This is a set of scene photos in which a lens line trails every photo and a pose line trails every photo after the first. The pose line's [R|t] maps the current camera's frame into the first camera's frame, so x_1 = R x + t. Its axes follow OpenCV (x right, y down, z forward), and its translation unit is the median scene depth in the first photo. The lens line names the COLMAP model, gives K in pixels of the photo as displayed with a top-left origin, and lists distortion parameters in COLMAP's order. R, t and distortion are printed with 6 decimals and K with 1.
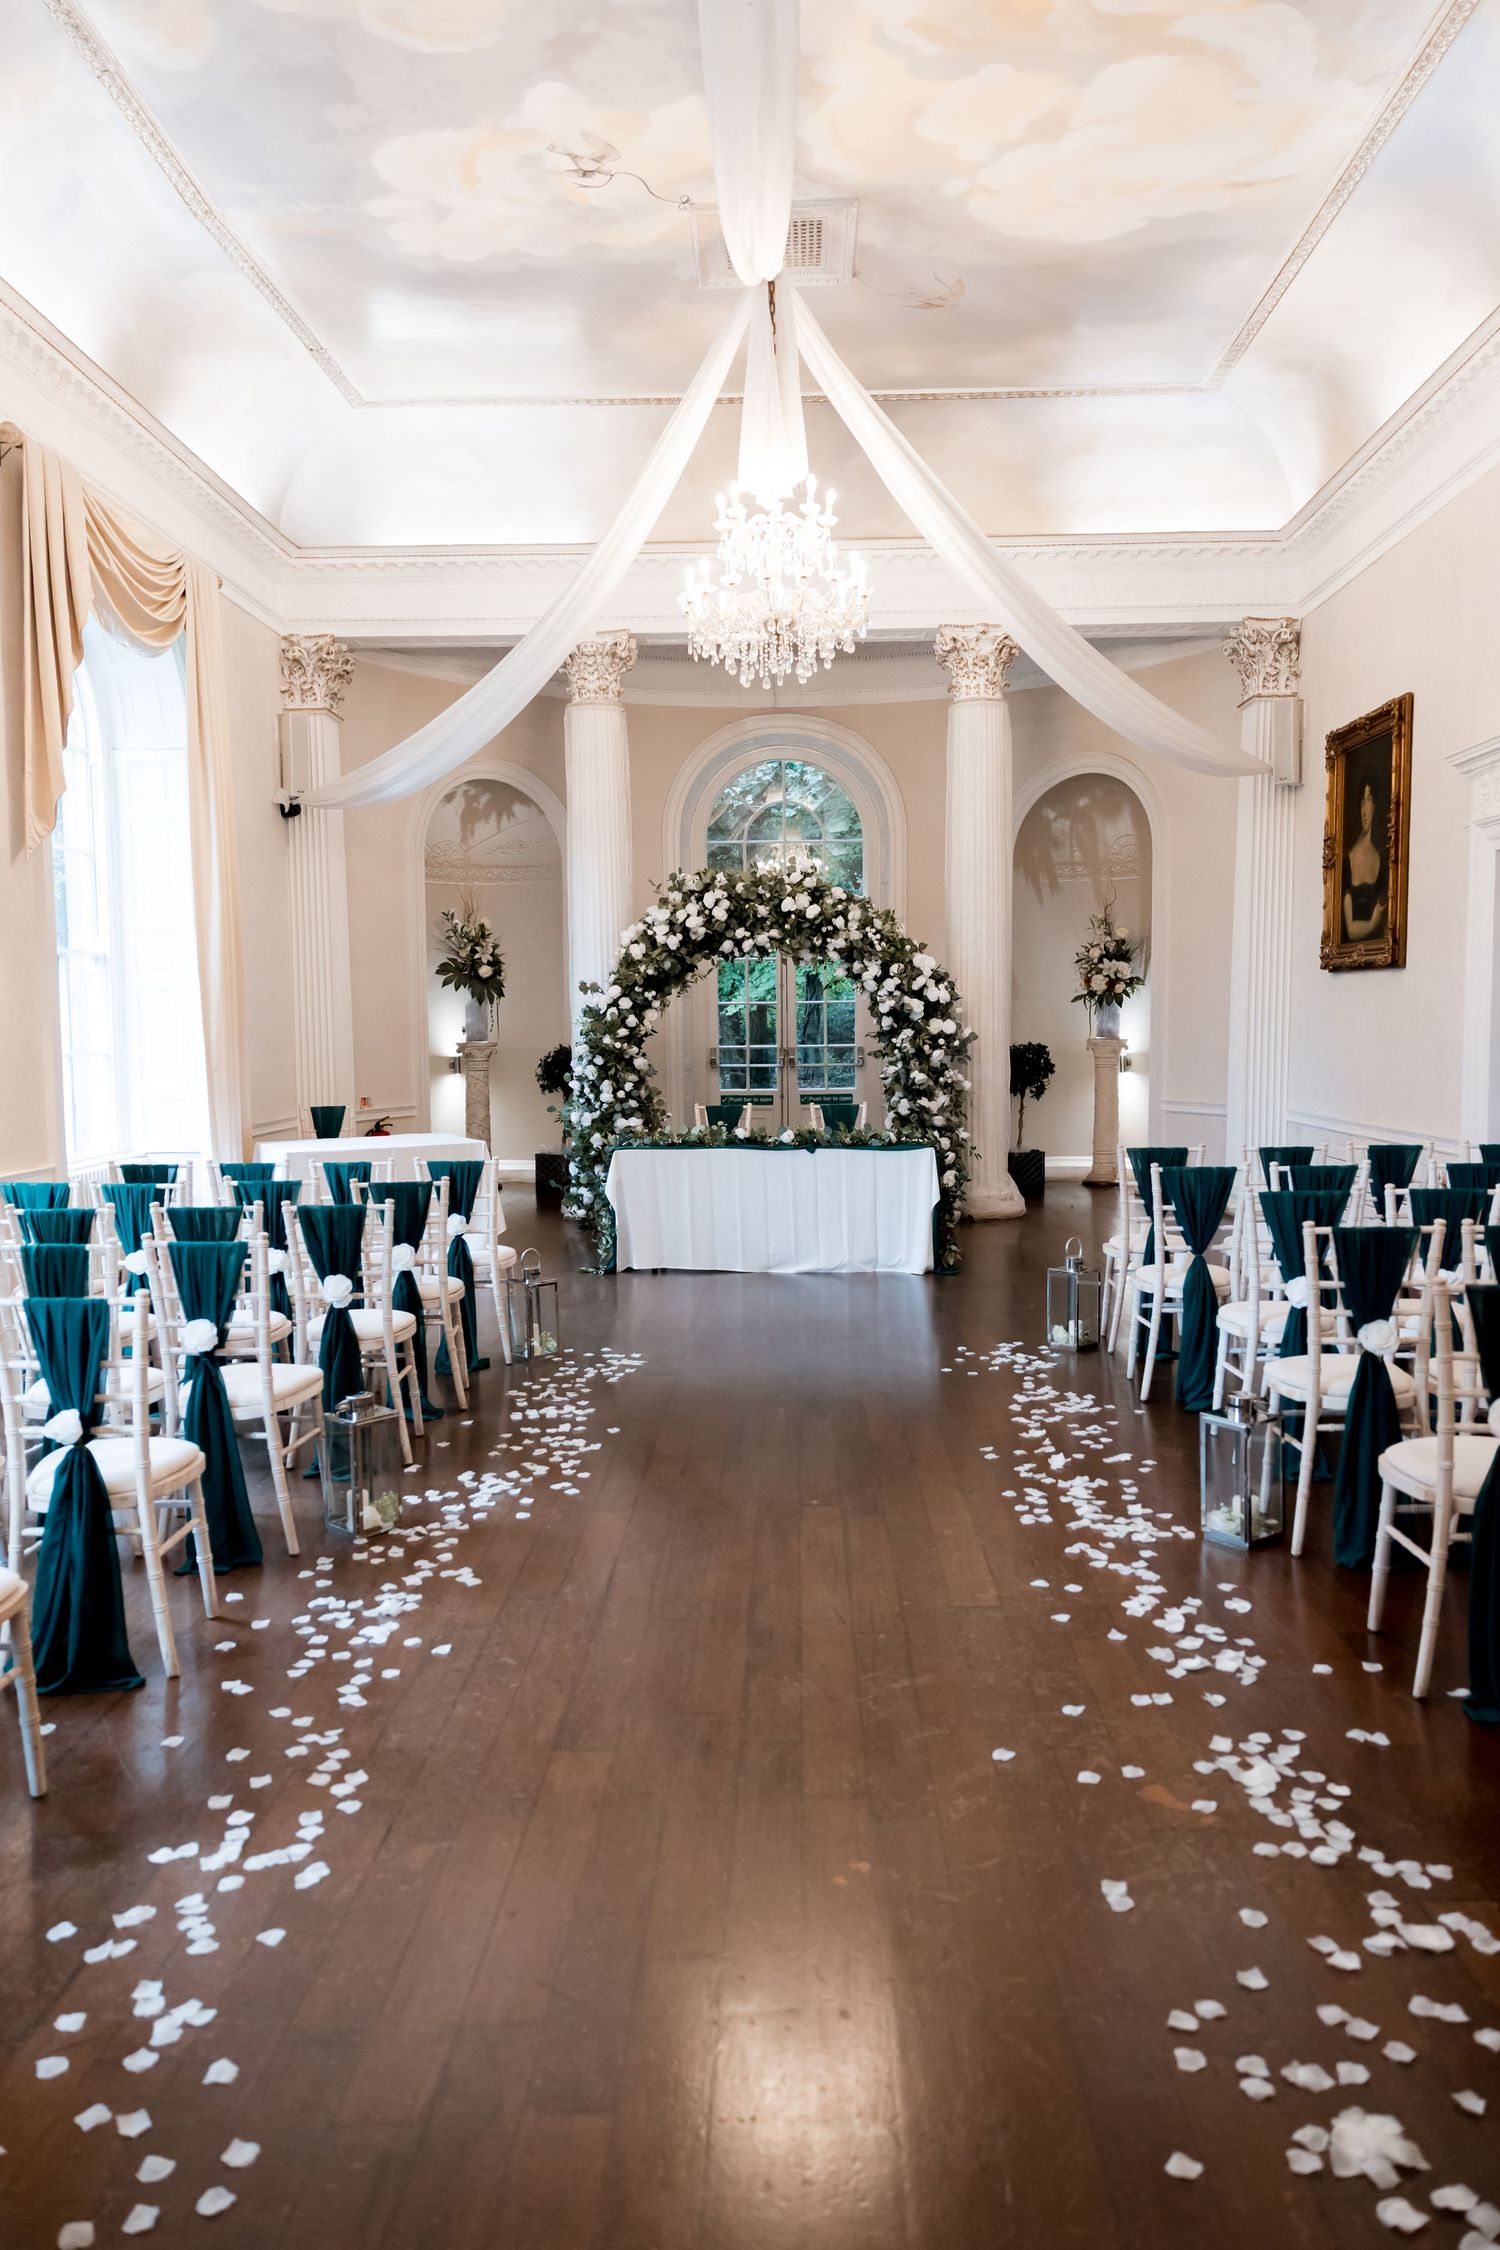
lens RADIAL K [[1551.8, 0, 752.7], [0, 1551.8, 1131.1], [0, 0, 1]] dist [-0.003287, -0.000293]
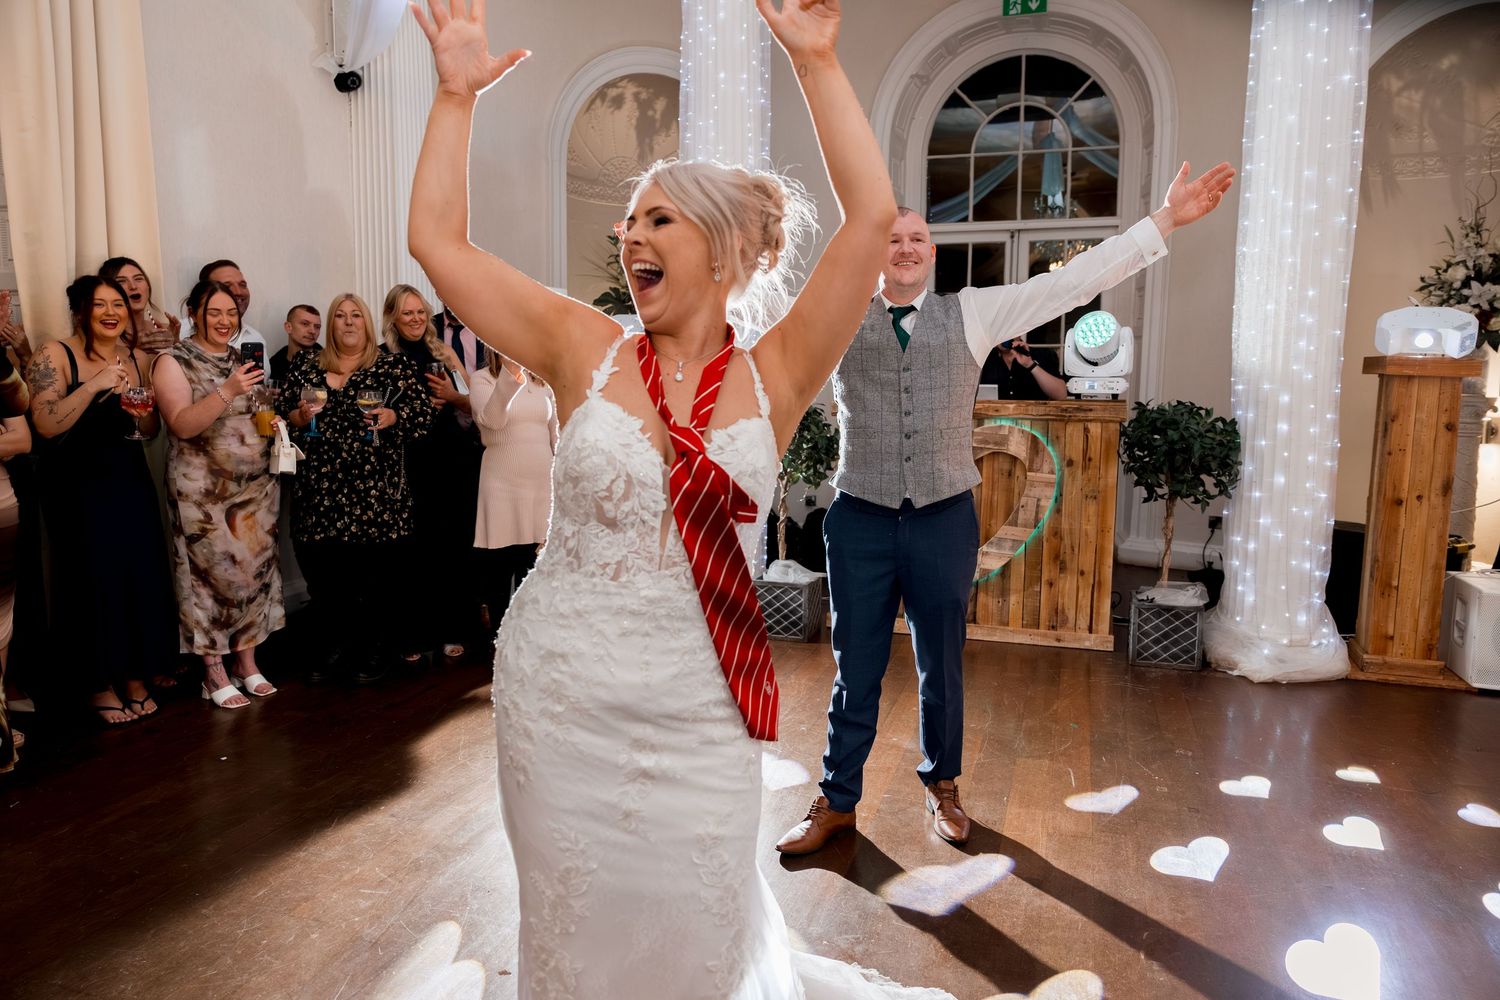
lens RADIAL K [[1034.6, 0, 746.0], [0, 1034.6, 498.6], [0, 0, 1]] dist [-0.003287, -0.000293]
pose [[0.960978, 0.048704, -0.272303, 0.042687], [-0.038898, 0.998389, 0.041296, -0.019540], [0.273876, -0.029093, 0.961325, 0.452404]]
